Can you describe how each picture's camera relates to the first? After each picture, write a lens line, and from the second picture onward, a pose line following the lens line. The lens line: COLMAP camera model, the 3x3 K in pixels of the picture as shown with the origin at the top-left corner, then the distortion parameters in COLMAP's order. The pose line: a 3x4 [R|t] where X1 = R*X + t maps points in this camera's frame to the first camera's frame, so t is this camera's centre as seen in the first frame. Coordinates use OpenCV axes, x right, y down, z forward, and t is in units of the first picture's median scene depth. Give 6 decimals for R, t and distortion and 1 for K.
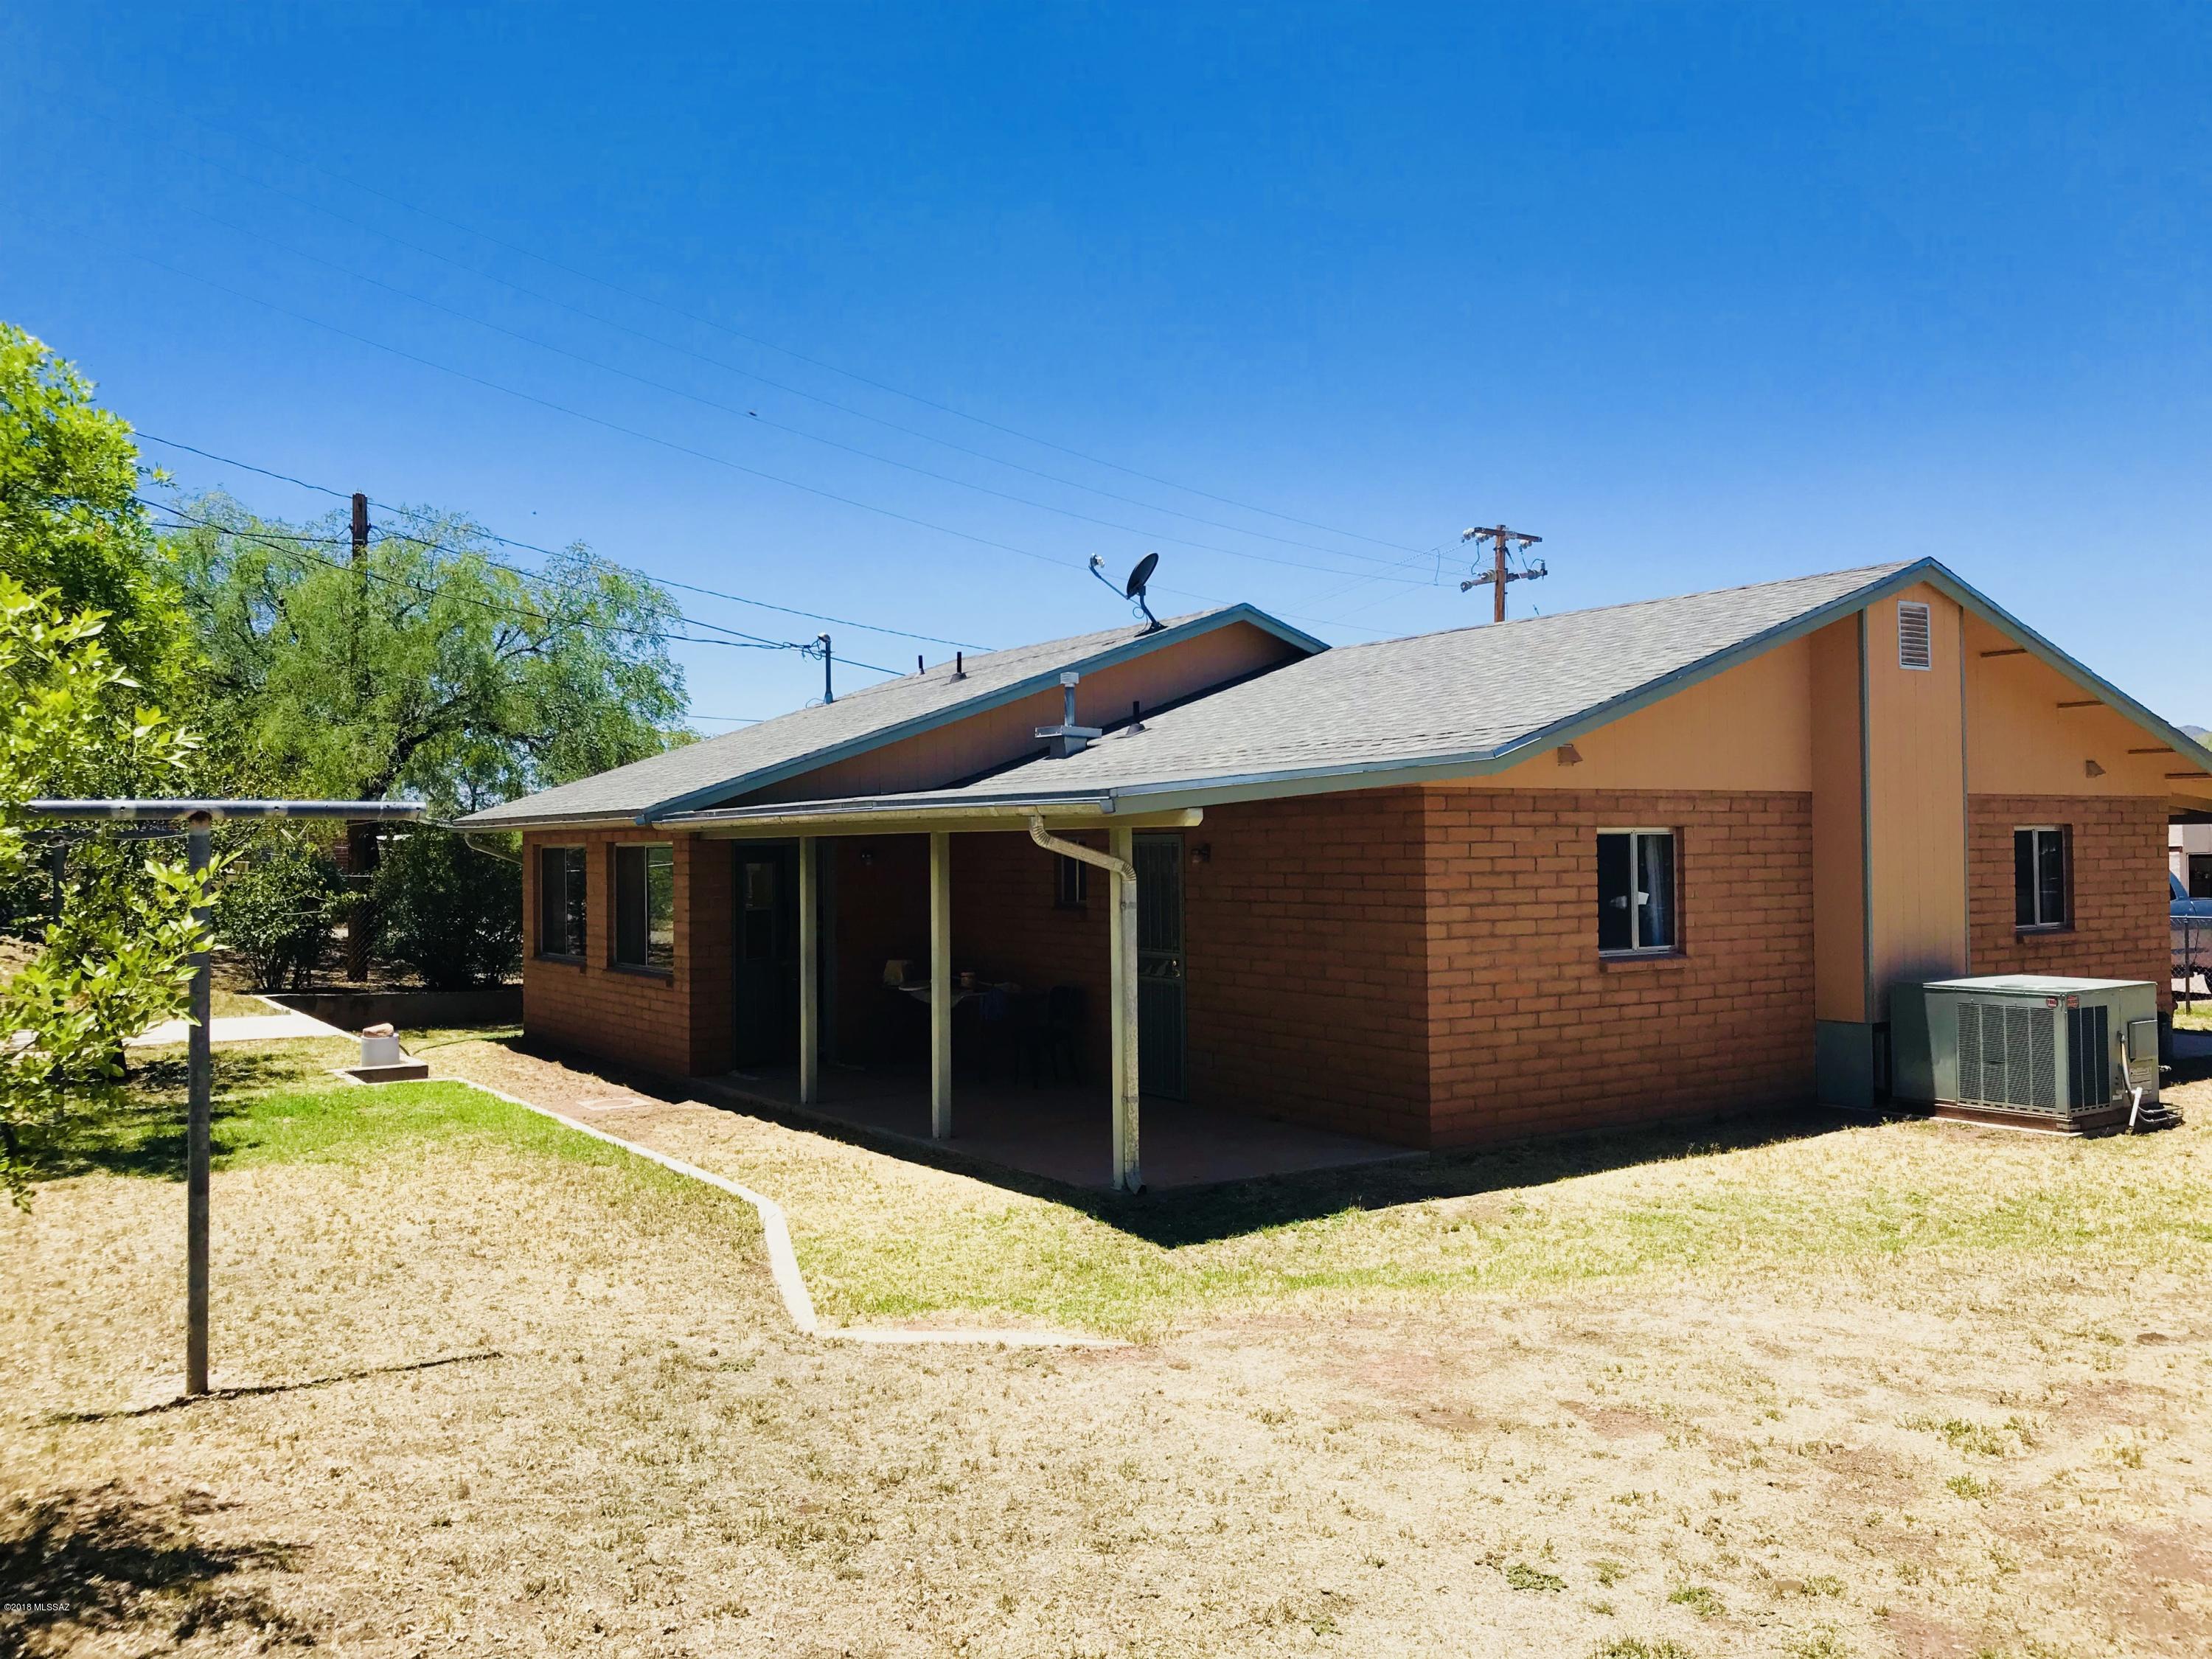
lens RADIAL K [[1795.7, 0, 1101.6], [0, 1795.7, 814.8], [0, 0, 1]] dist [0.006020, -0.013751]
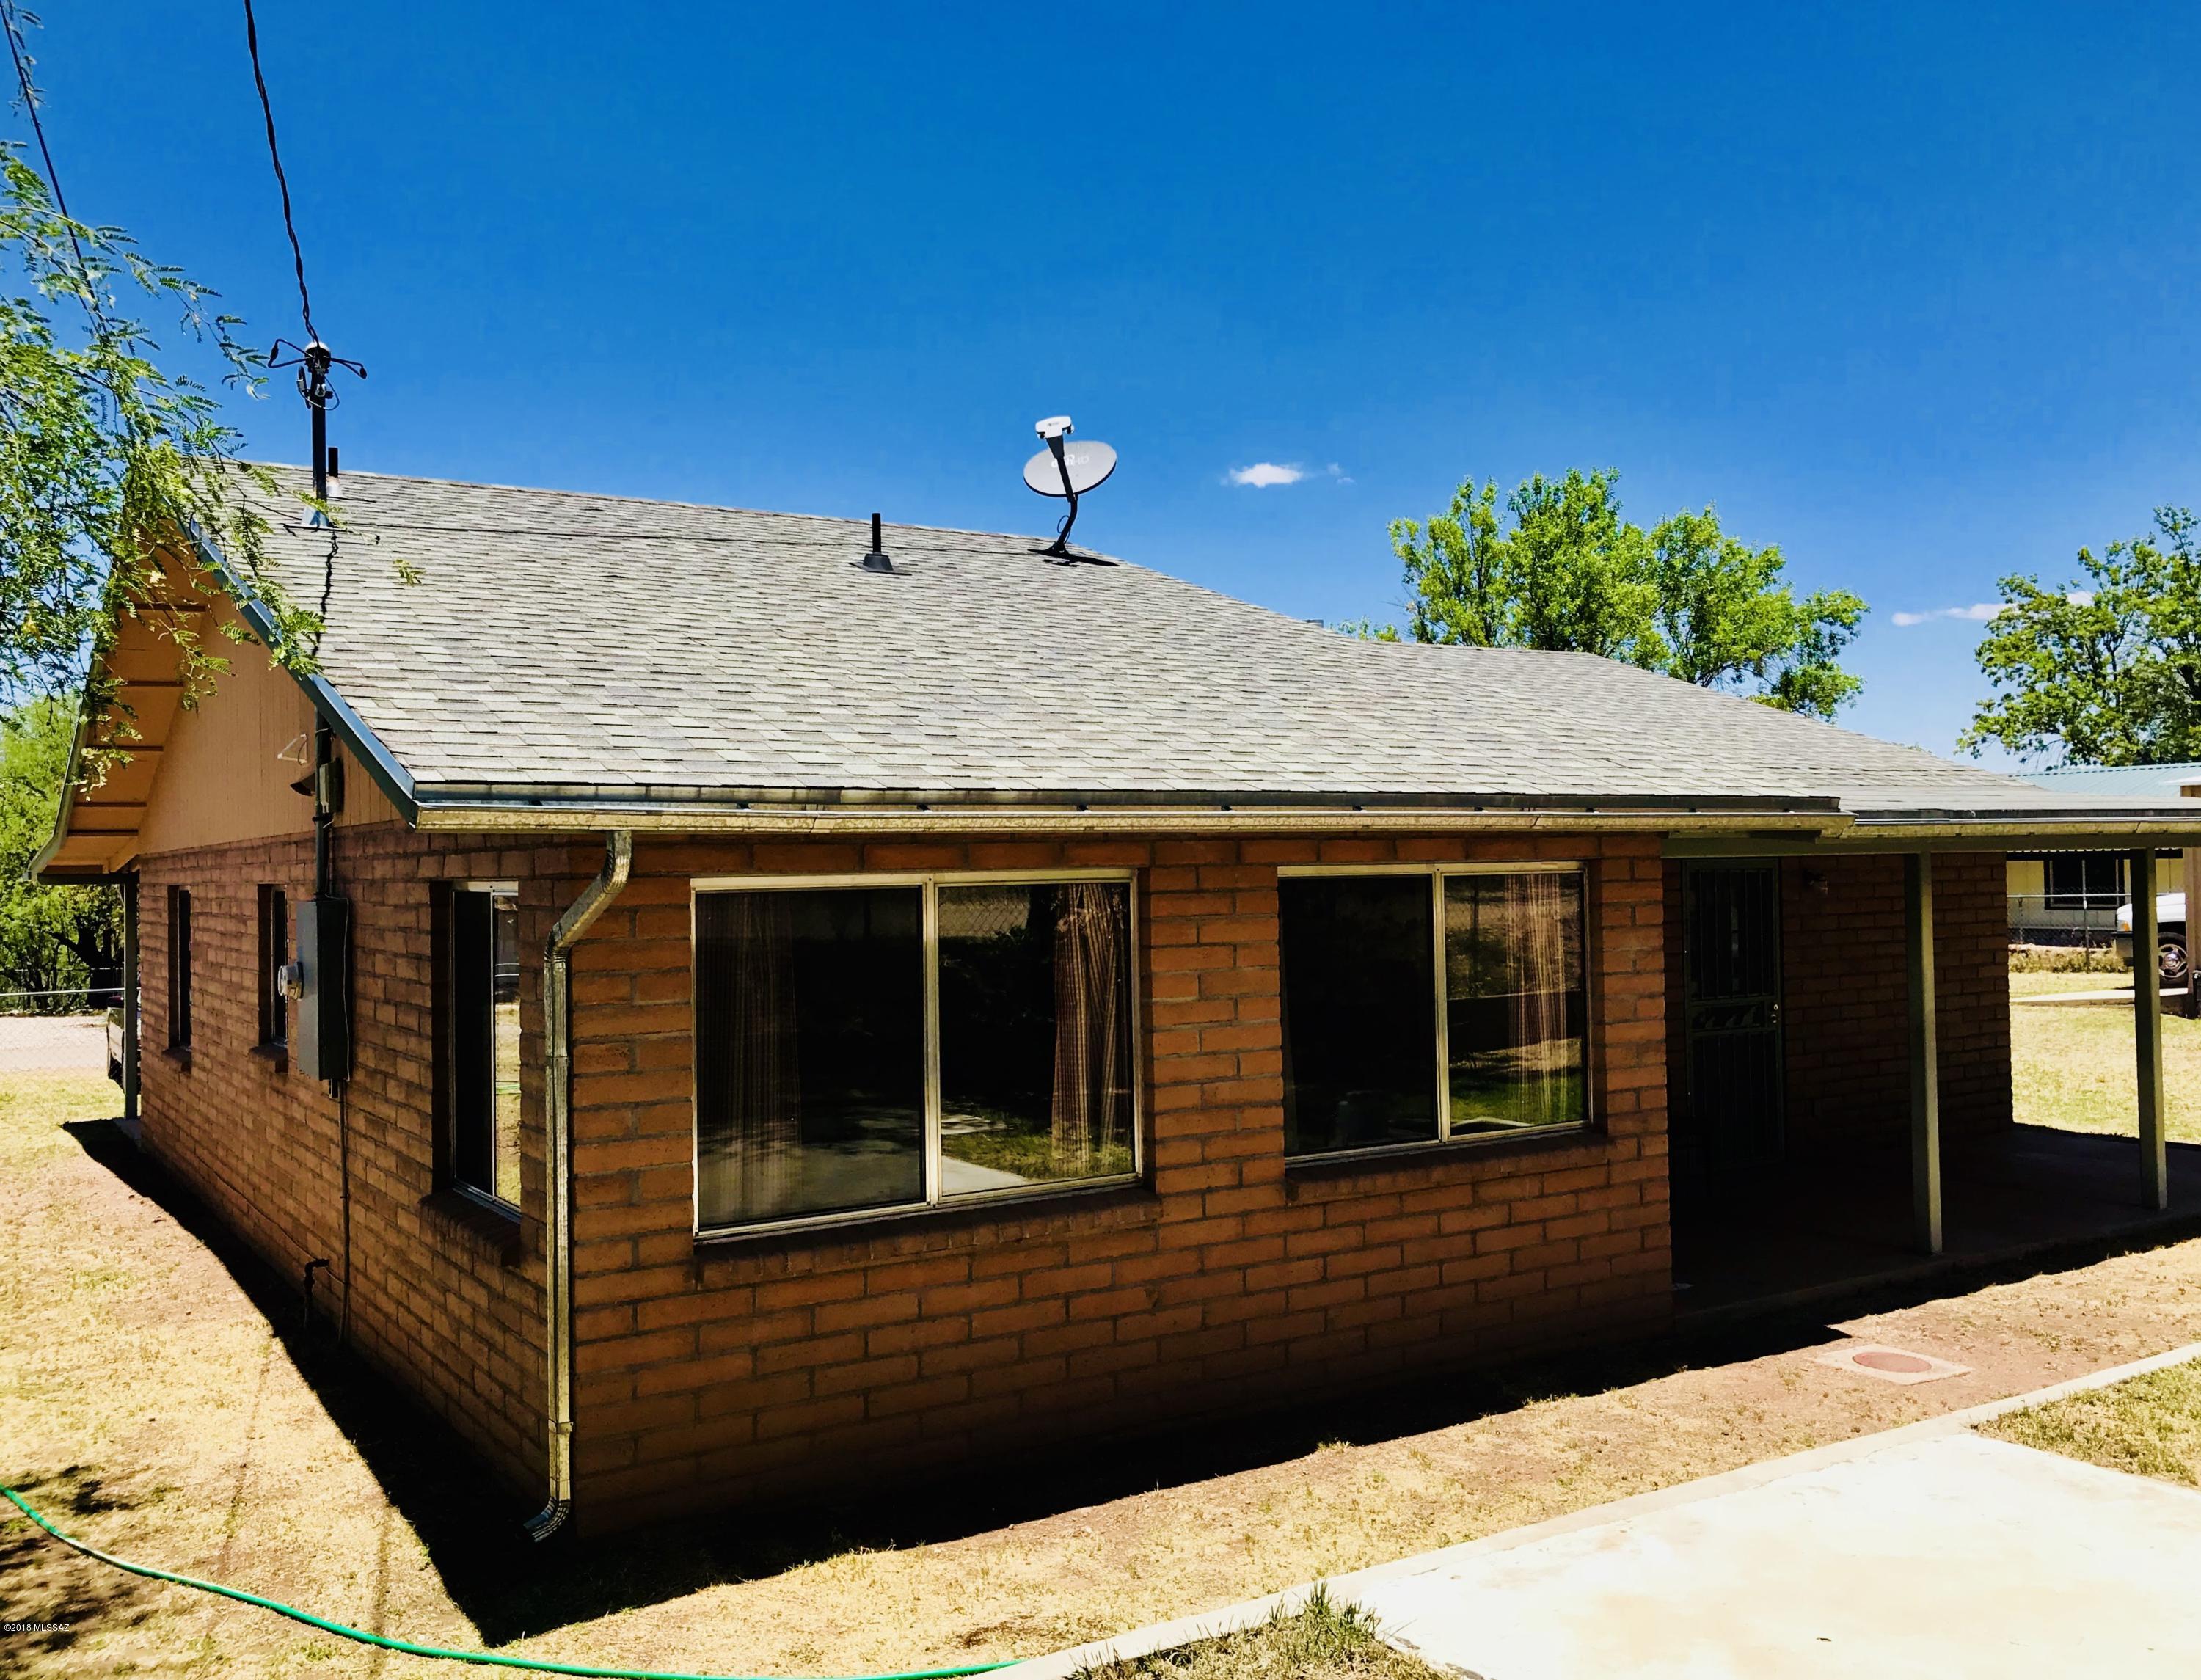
lens RADIAL K [[1887.5, 0, 1100.5], [0, 1887.5, 840.0], [0, 0, 1]] dist [0.004984, 0.004085]
pose [[0.014854, 0.025263, 0.999570, -0.779095], [-0.003029, 0.999677, -0.025221, 0.022347], [-0.999885, -0.002653, 0.014926, 1.154223]]
